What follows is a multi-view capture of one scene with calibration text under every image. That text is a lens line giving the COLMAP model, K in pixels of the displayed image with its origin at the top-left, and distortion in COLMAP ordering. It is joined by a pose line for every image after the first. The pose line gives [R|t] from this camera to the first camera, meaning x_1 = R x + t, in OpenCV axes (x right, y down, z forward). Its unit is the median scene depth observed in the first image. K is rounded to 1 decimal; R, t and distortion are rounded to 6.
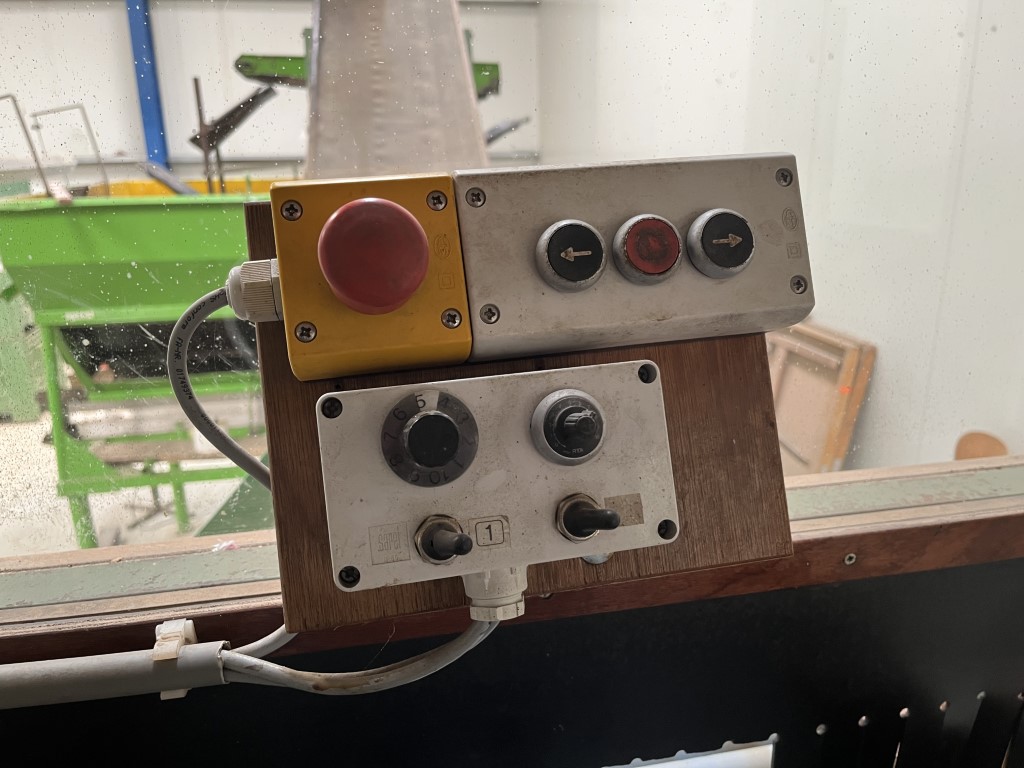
lens RADIAL K [[776.3, 0, 512.5], [0, 776.3, 382.4], [0, 0, 1]] dist [0.001422, -0.004219]
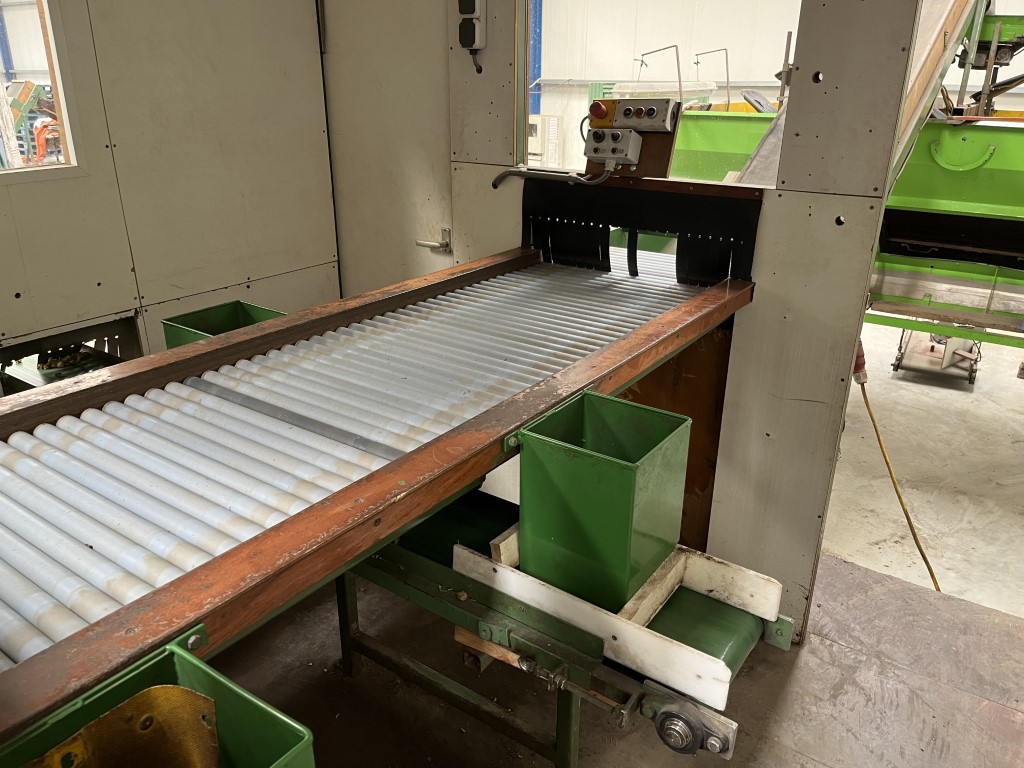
lens RADIAL K [[776.3, 0, 515.5], [0, 776.3, 389.4], [0, 0, 1]] dist [0.001422, -0.004219]
pose [[0.684744, 0.293143, -0.667228, 3.896624], [-0.226875, 0.955786, 0.187088, 0.918759], [0.692570, 0.023270, 0.720975, -3.766750]]
